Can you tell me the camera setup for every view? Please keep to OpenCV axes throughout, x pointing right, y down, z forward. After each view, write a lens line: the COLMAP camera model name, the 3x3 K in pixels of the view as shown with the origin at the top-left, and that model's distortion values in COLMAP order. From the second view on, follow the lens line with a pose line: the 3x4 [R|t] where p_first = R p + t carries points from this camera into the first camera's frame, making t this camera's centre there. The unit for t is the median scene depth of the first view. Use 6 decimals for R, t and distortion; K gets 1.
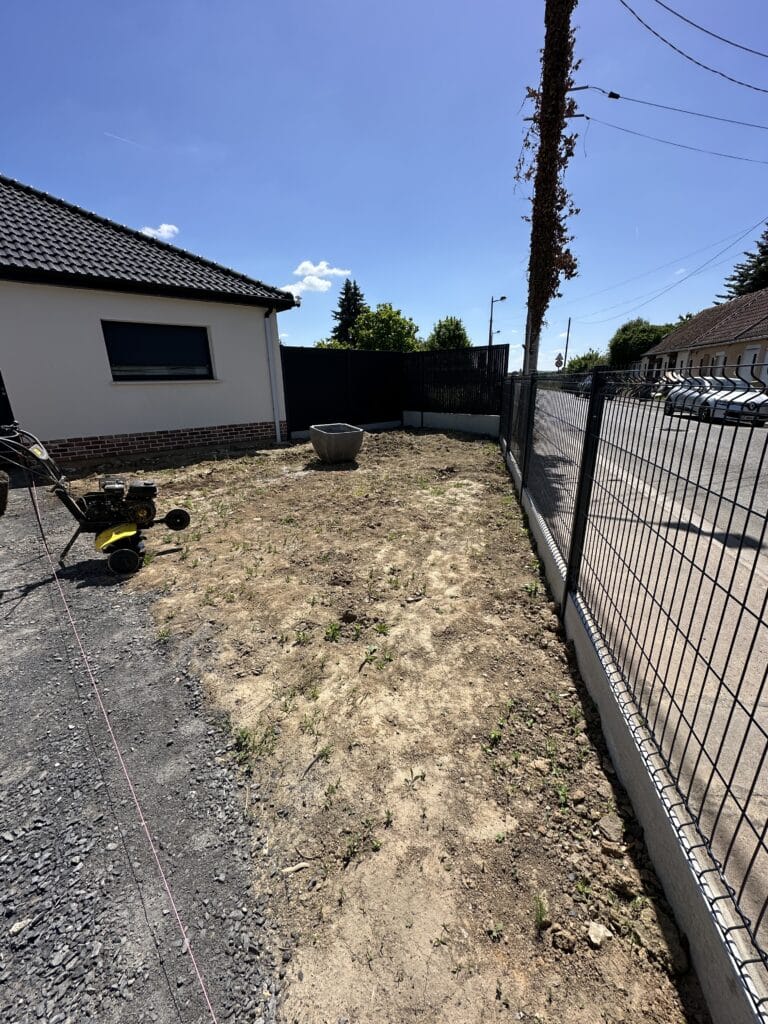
lens RADIAL K [[406.6, 0, 384.0], [0, 406.6, 512.0], [0, 0, 1]] dist [-0.002164, -0.000696]
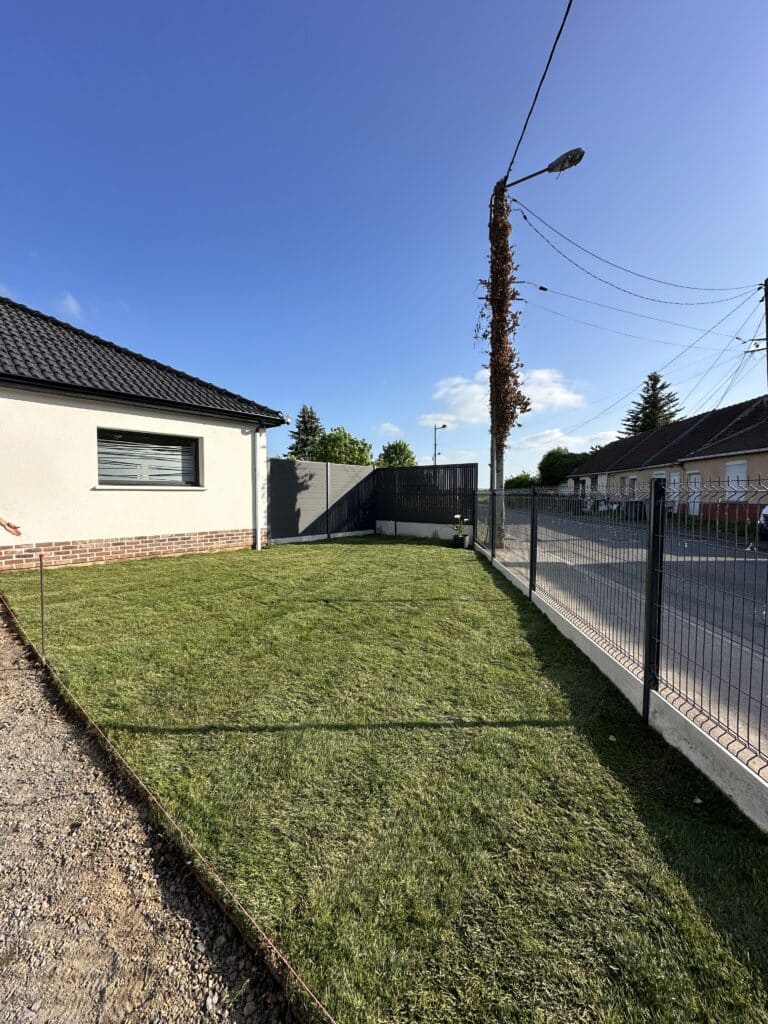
lens RADIAL K [[406.6, 0, 384.0], [0, 406.6, 512.0], [0, 0, 1]] dist [-0.002164, -0.000696]
pose [[0.990809, 0.015101, 0.134421, -0.103068], [0.021307, 0.963919, -0.265343, 0.009609], [-0.133578, 0.265769, 0.954738, -0.000876]]
